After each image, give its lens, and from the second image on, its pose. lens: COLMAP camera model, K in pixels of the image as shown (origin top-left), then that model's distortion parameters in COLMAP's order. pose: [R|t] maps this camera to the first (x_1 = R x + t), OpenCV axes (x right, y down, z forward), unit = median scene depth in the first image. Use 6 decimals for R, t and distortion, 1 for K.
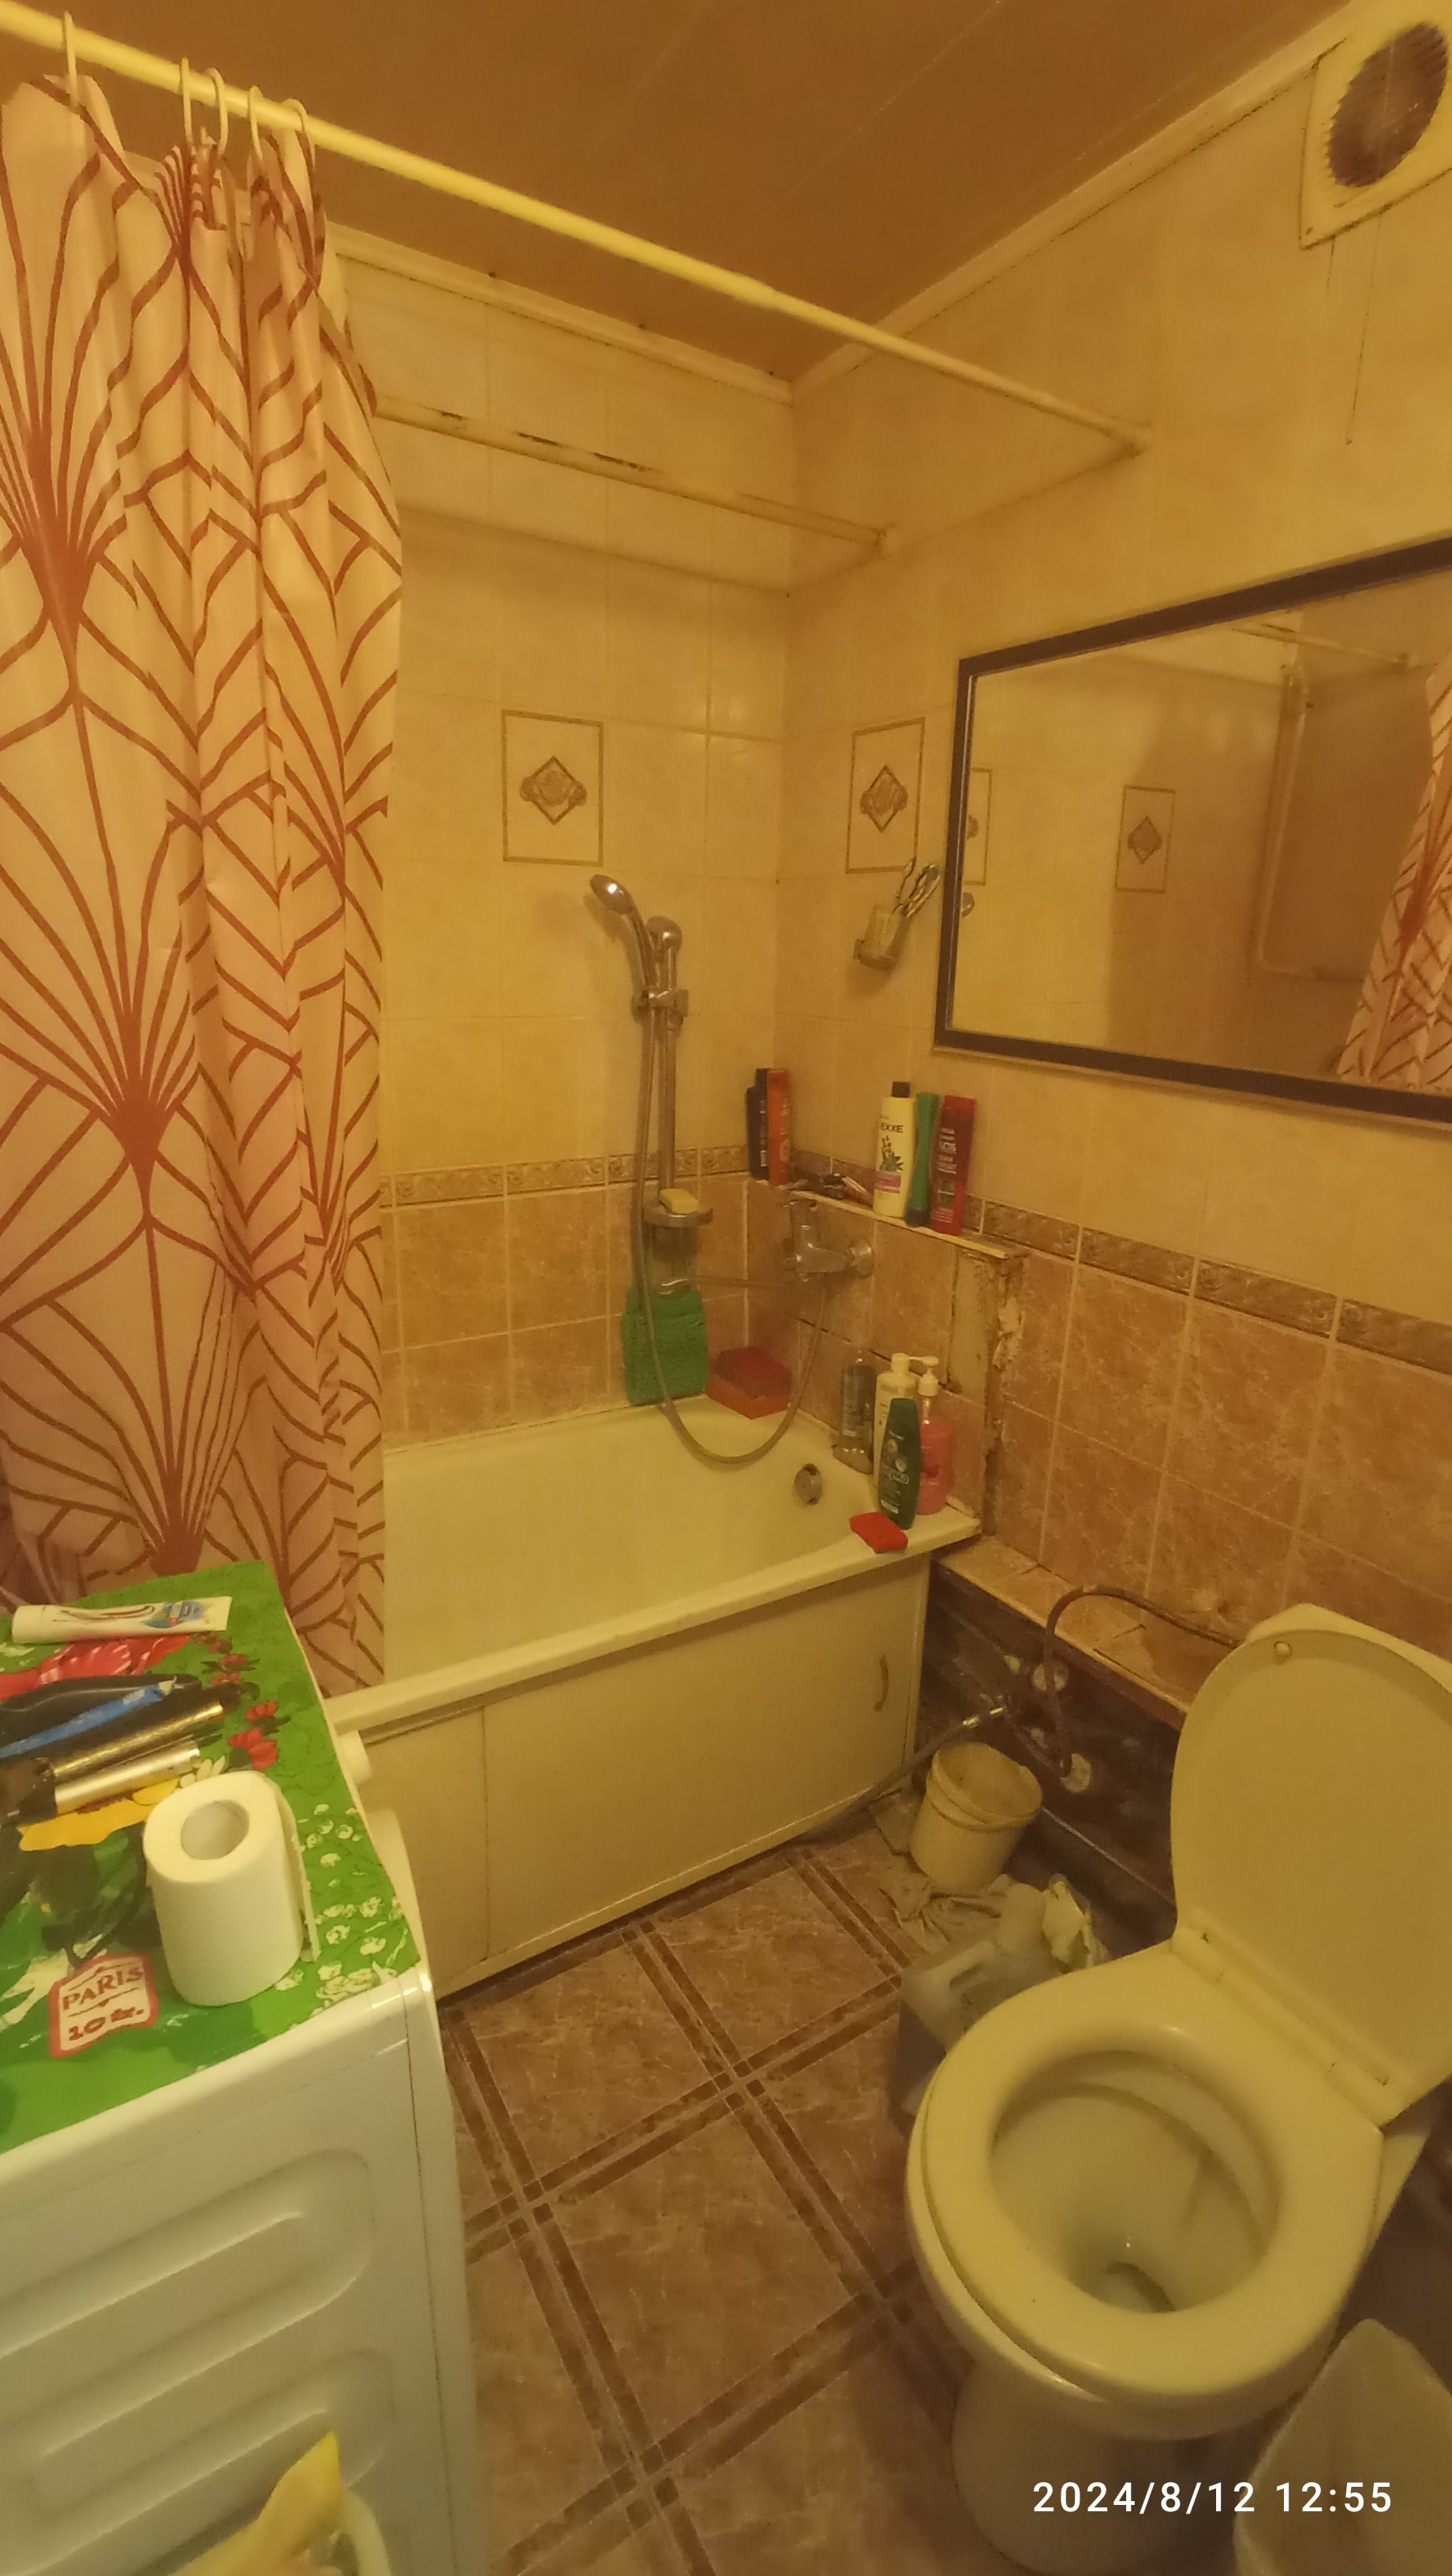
lens RADIAL K [[1159.1, 0, 722.7], [0, 1159.1, 1273.7], [0, 0, 1]] dist [-0.077248, 0.070782]
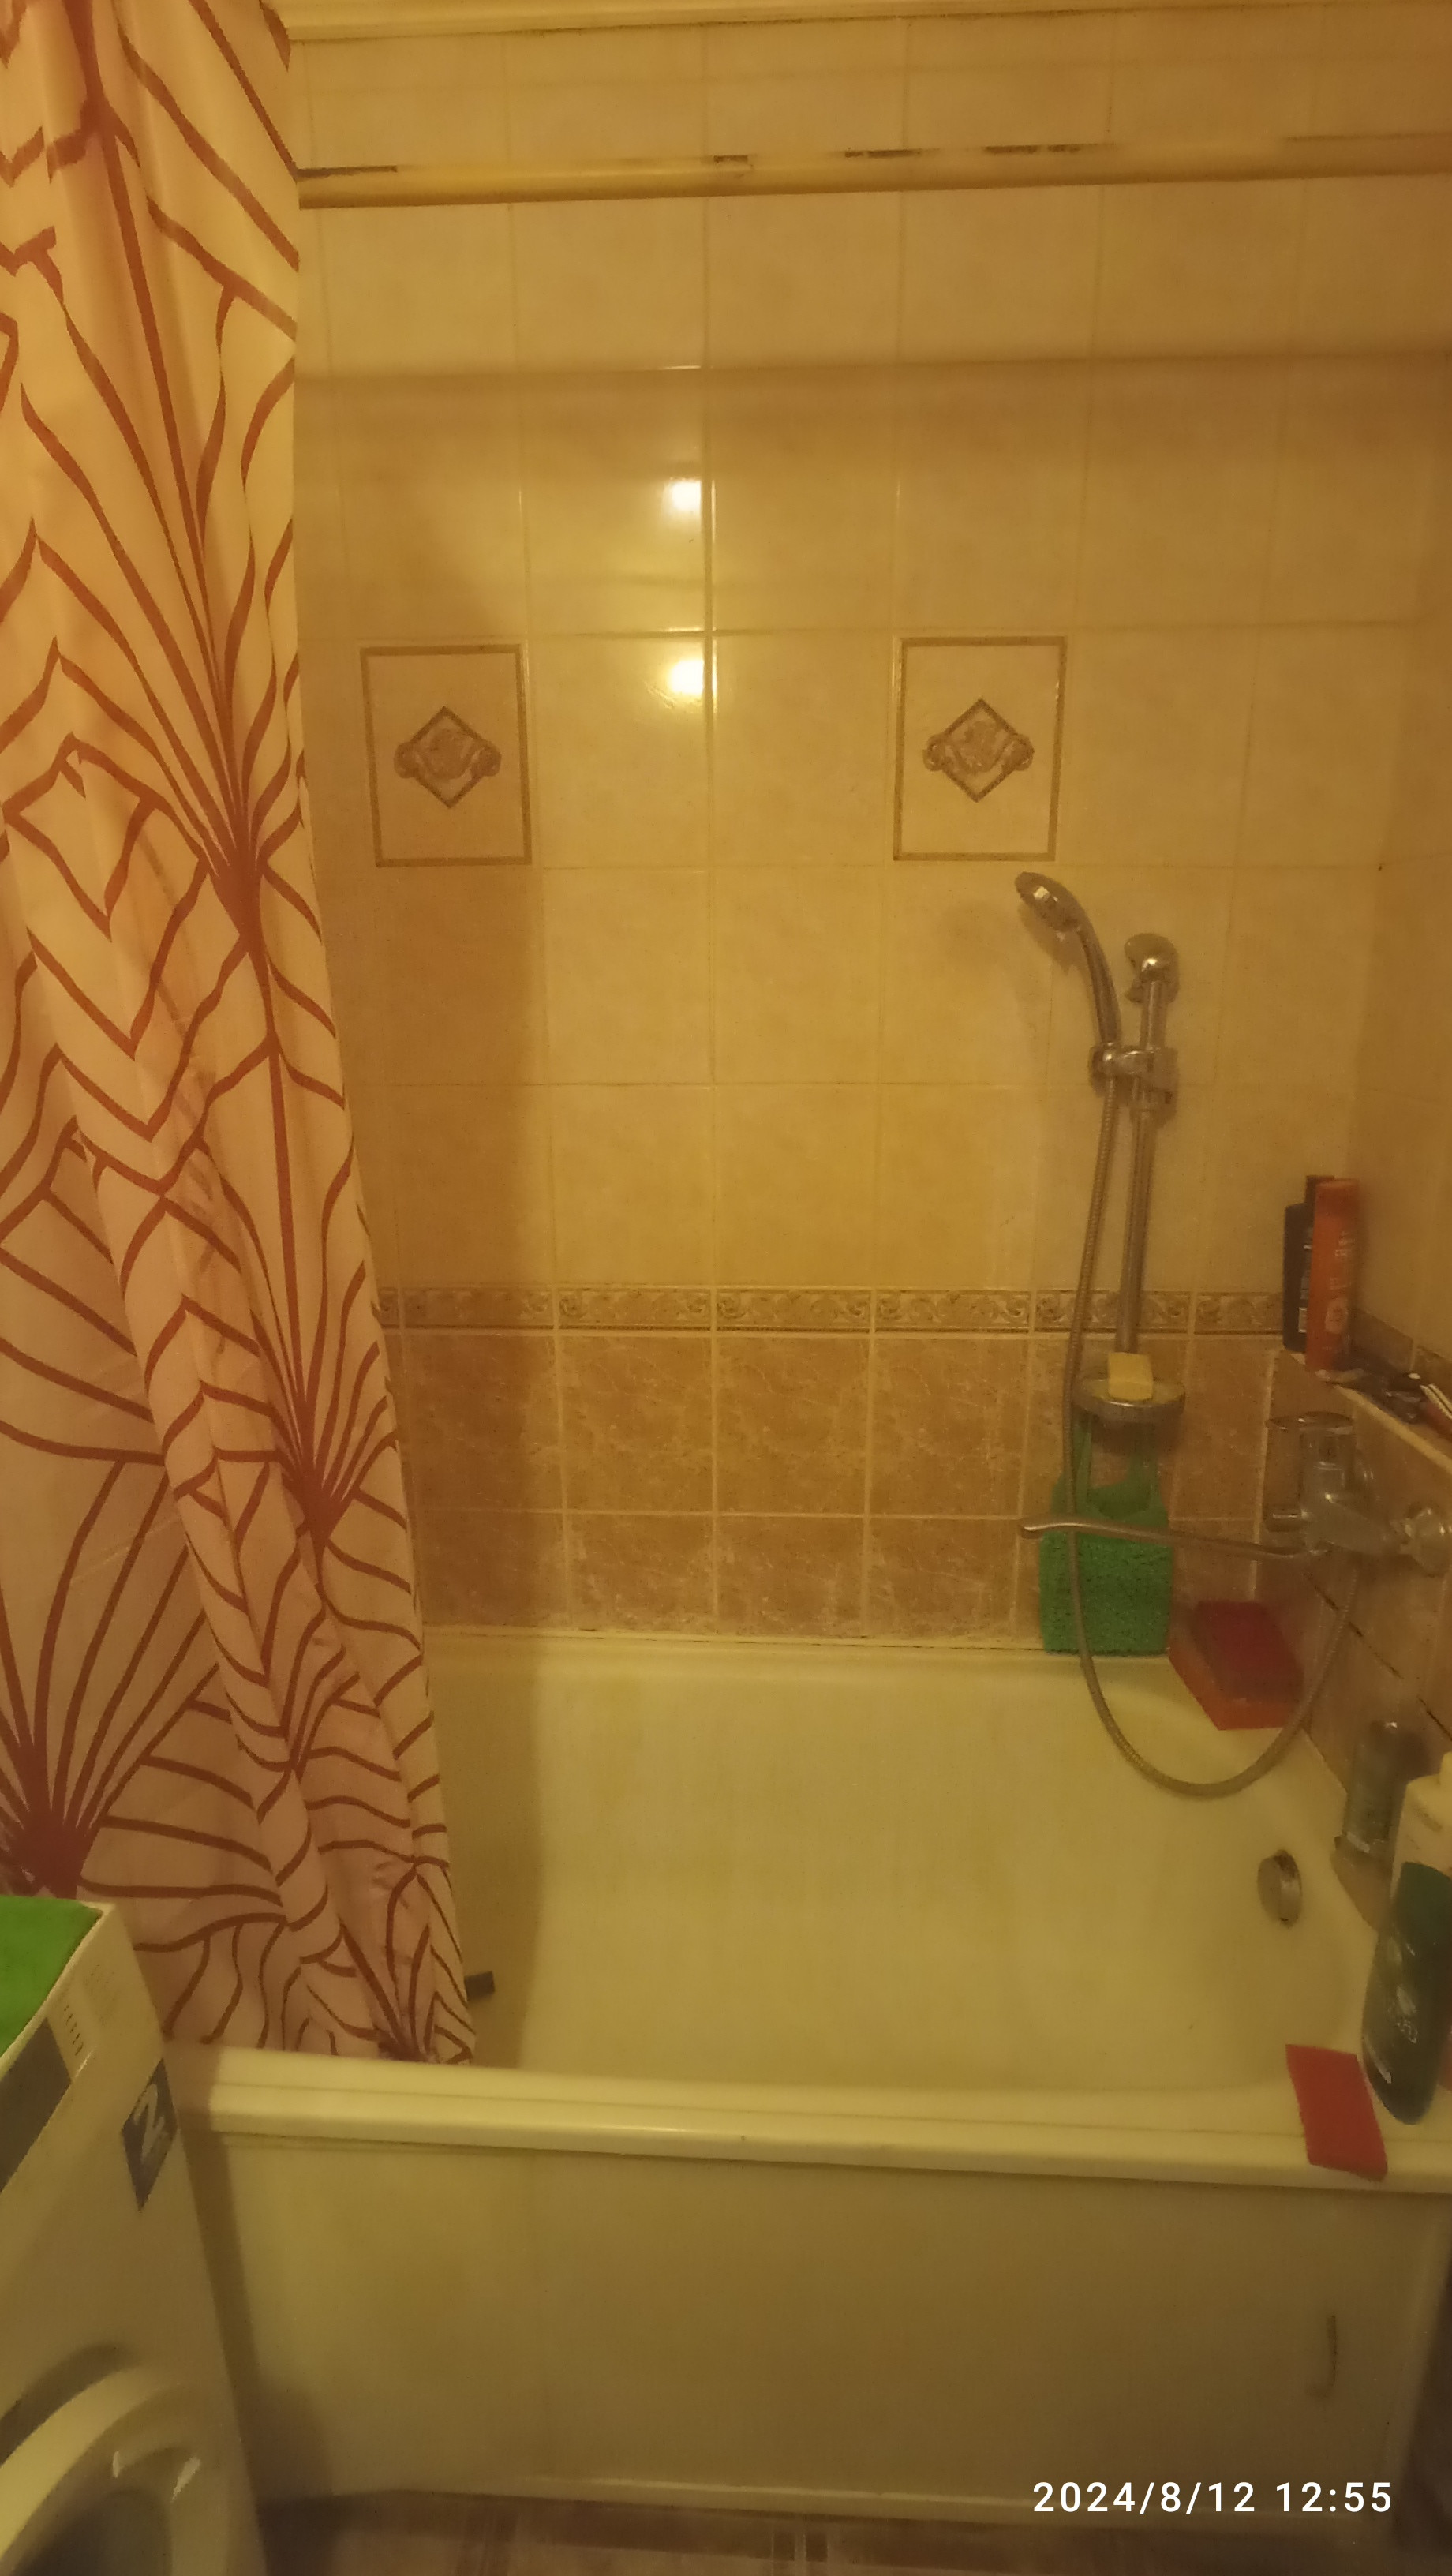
lens RADIAL K [[1159.1, 0, 722.7], [0, 1159.1, 1273.7], [0, 0, 1]] dist [-0.077248, 0.070782]
pose [[0.820800, 0.119737, -0.558525, 0.127354], [-0.131317, 0.991149, 0.019502, -0.102761], [0.555916, 0.057336, 0.829258, 0.347520]]
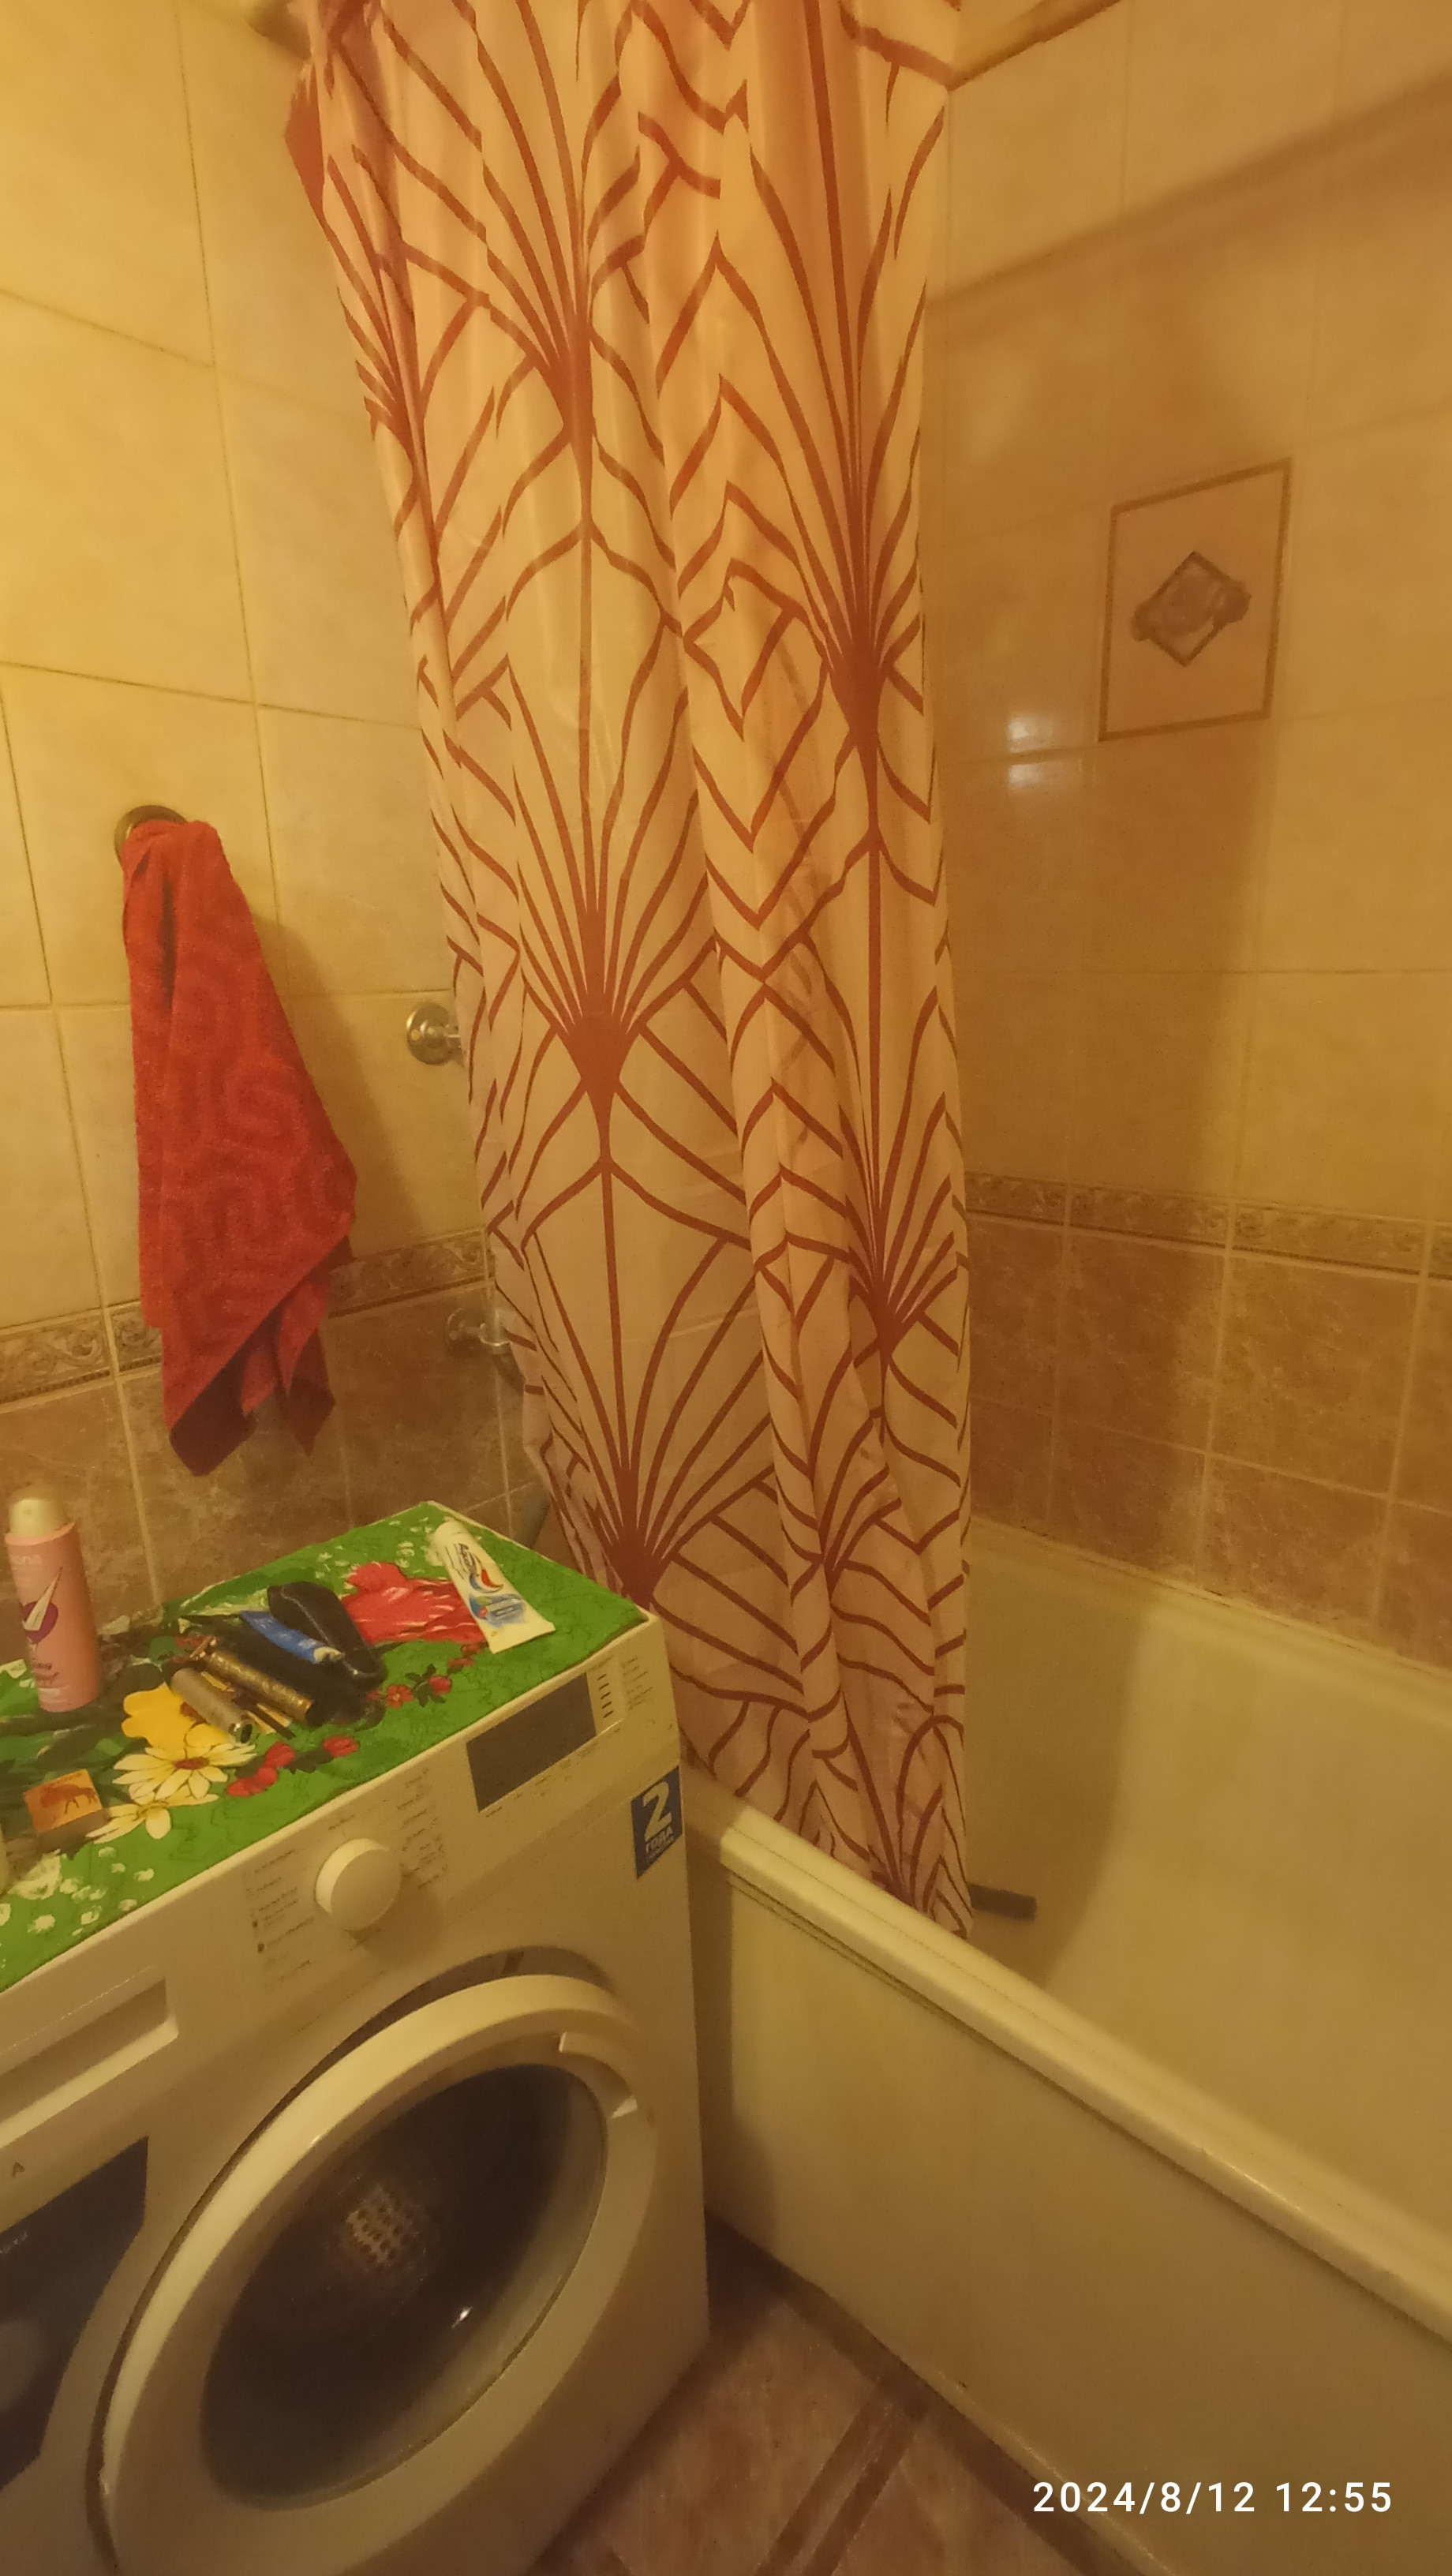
lens RADIAL K [[1159.1, 0, 722.7], [0, 1159.1, 1273.7], [0, 0, 1]] dist [-0.077248, 0.070782]
pose [[0.282467, 0.219965, -0.933717, 0.166416], [-0.235563, 0.959457, 0.154766, -0.061199], [0.929905, 0.176233, 0.322830, 0.417732]]
